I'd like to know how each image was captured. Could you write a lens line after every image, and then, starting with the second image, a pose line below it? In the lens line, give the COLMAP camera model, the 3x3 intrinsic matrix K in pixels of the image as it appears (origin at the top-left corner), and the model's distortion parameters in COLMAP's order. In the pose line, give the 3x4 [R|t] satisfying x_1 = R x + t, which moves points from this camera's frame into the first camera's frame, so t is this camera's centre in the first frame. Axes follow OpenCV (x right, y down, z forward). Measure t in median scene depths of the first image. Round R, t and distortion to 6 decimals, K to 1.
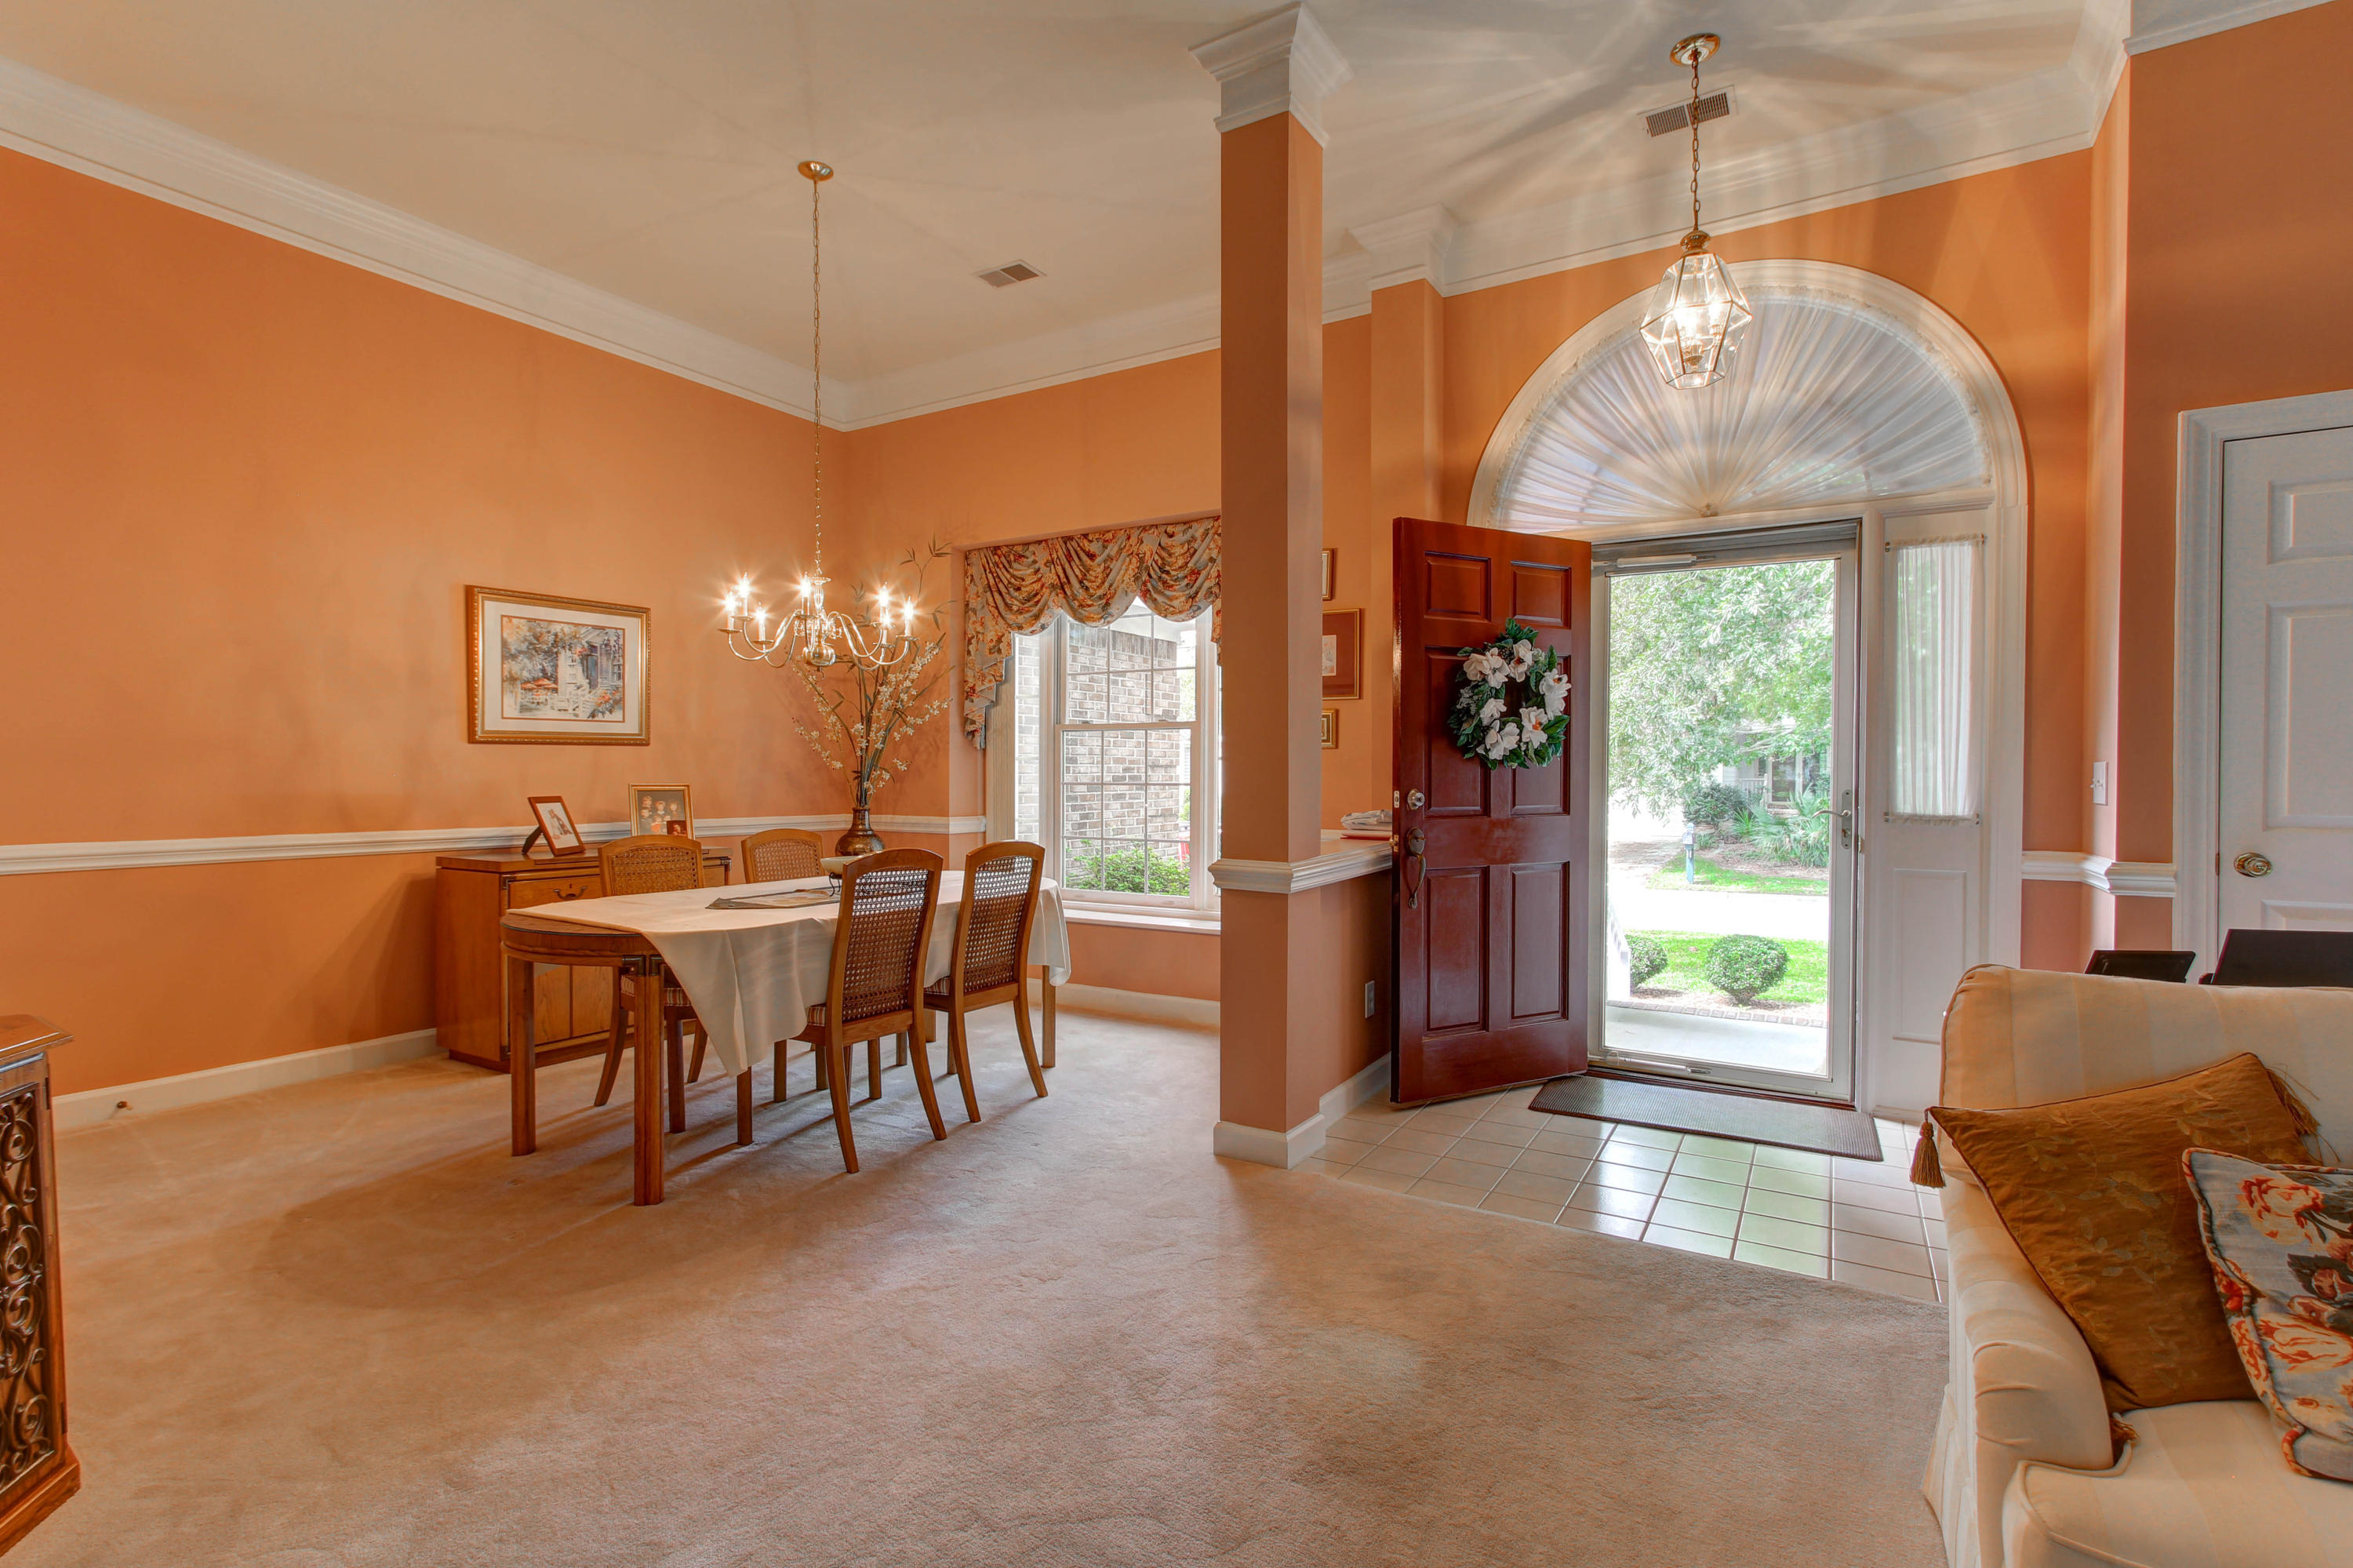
lens RADIAL K [[1099.2, 0, 1168.6], [0, 1099.2, 788.9], [0, 0, 1]] dist [-0.002431, 0.000532]
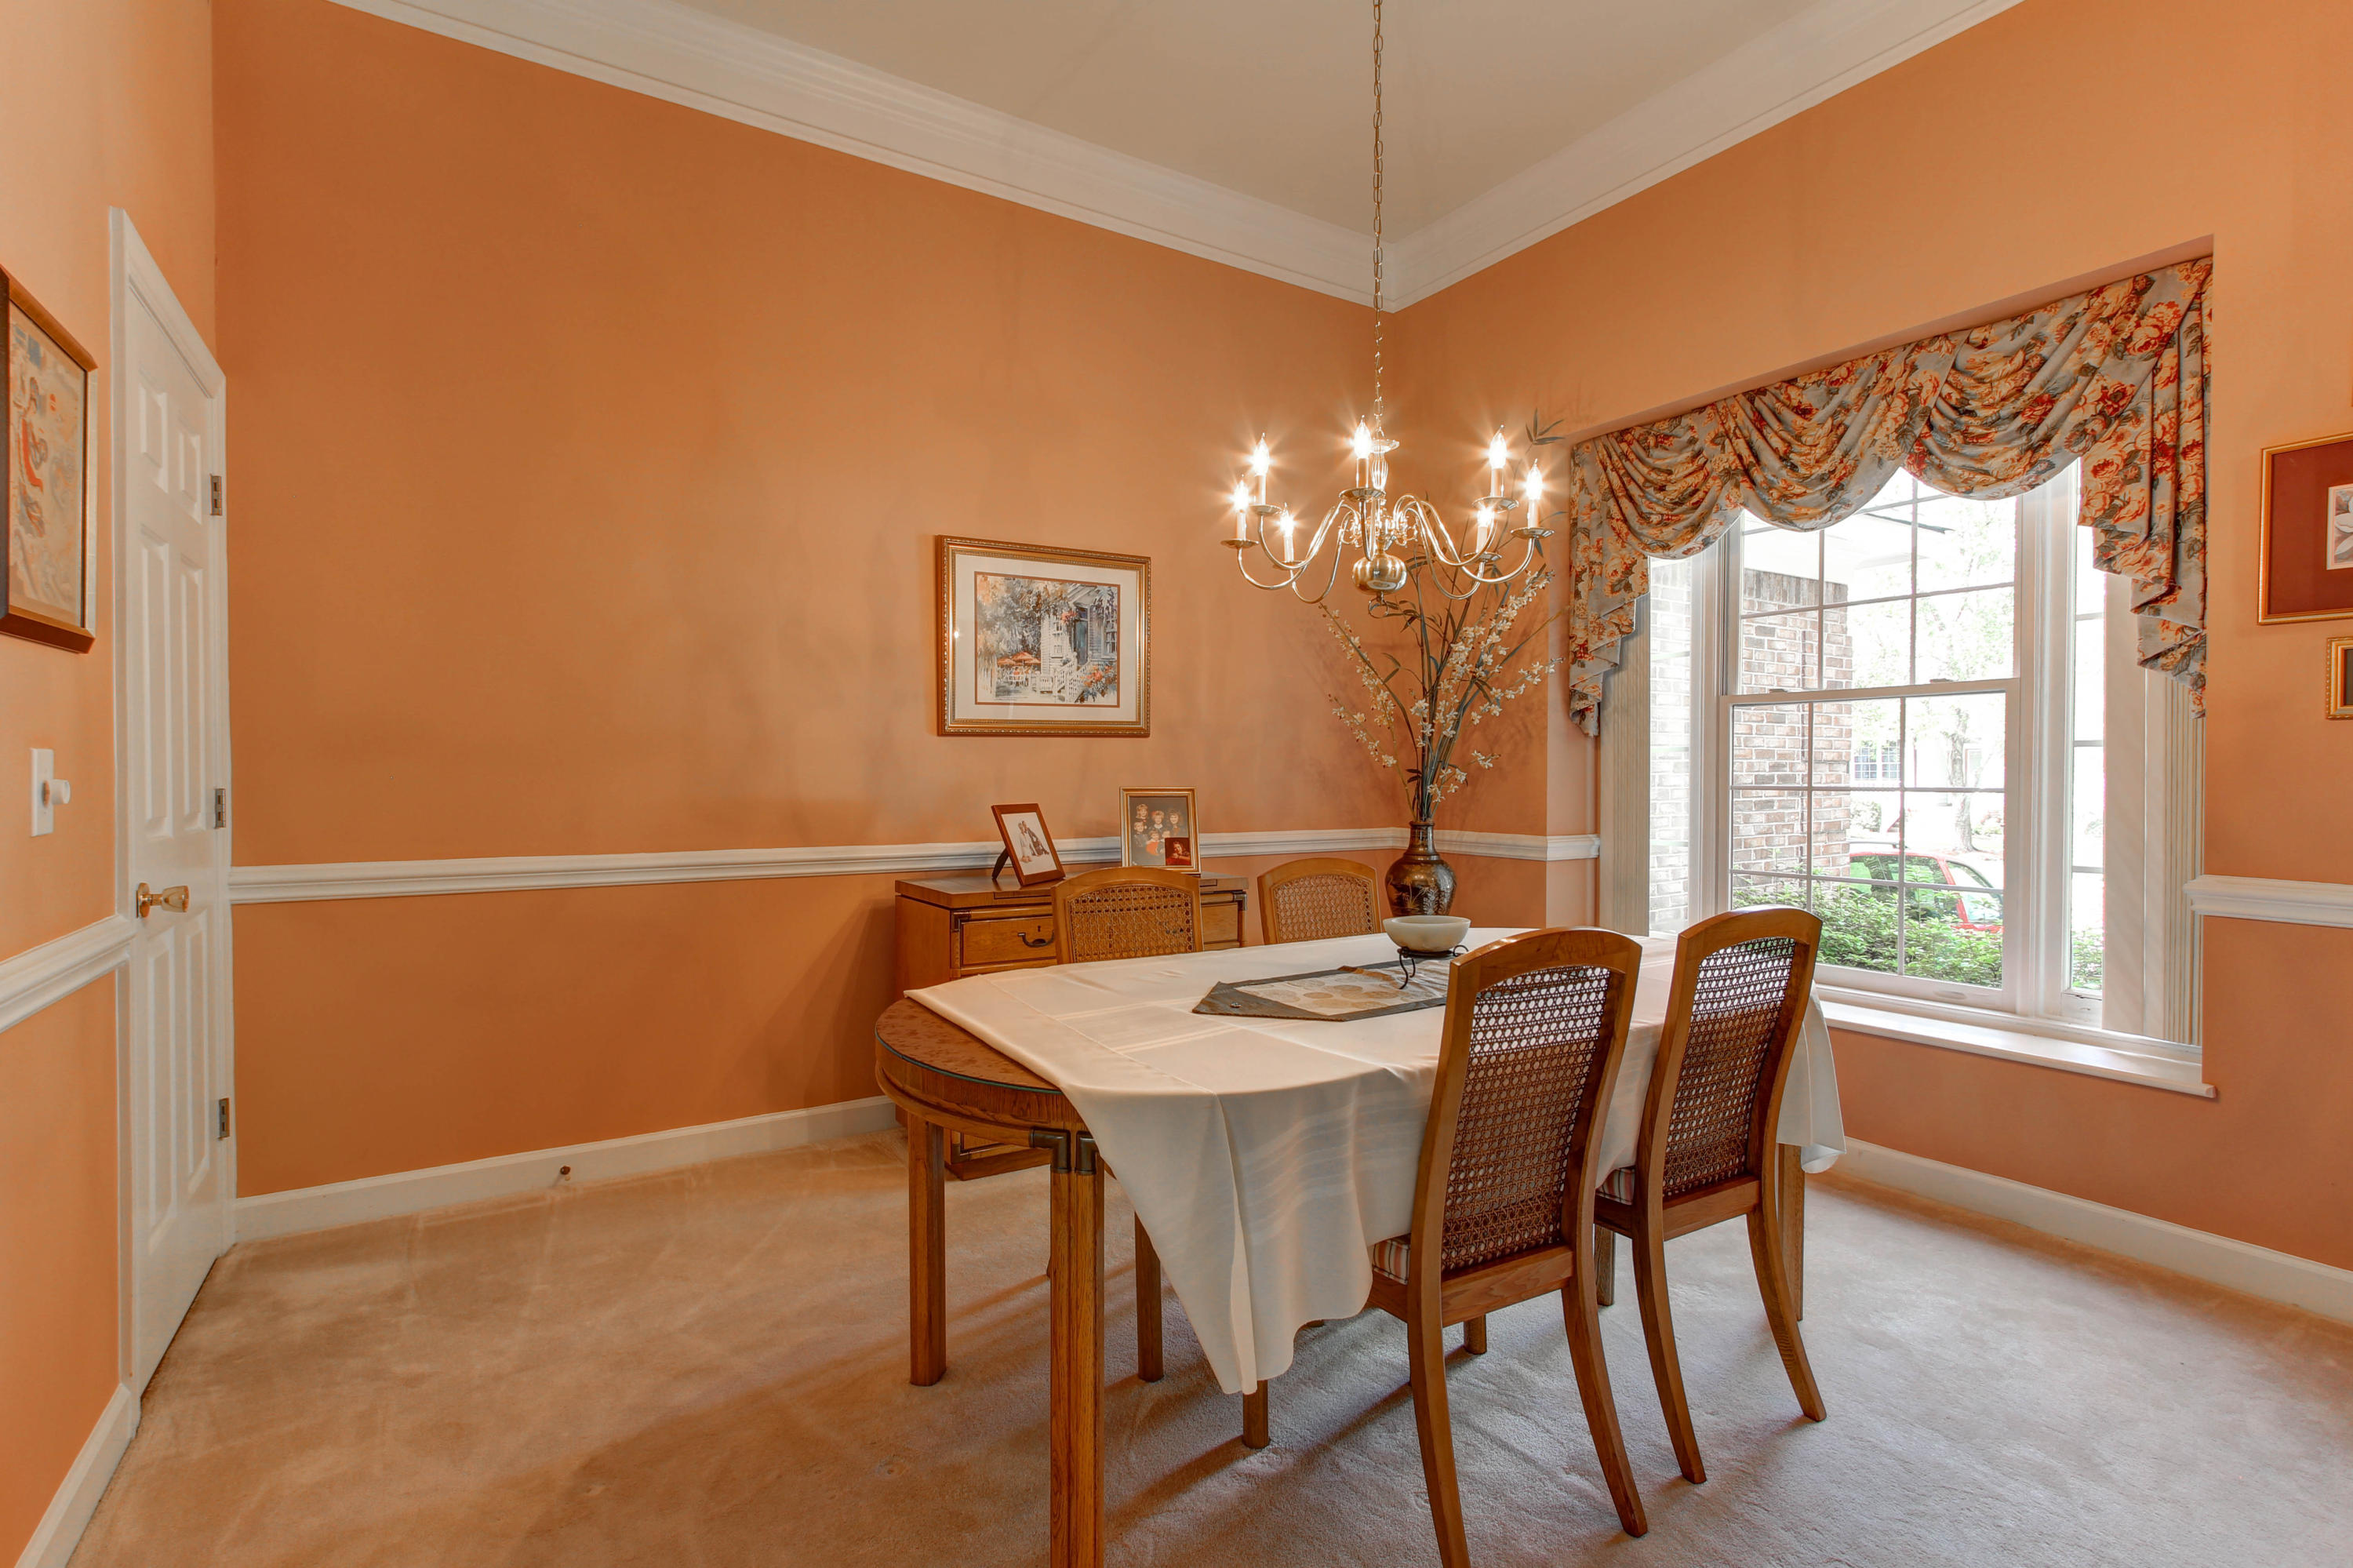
lens RADIAL K [[1099.2, 0, 1168.6], [0, 1099.2, 788.9], [0, 0, 1]] dist [-0.002431, 0.000532]
pose [[0.895121, 0.004249, -0.445802, -0.127236], [-0.004110, 0.999991, 0.001278, -0.004670], [0.445804, 0.000688, 0.895131, 0.342567]]
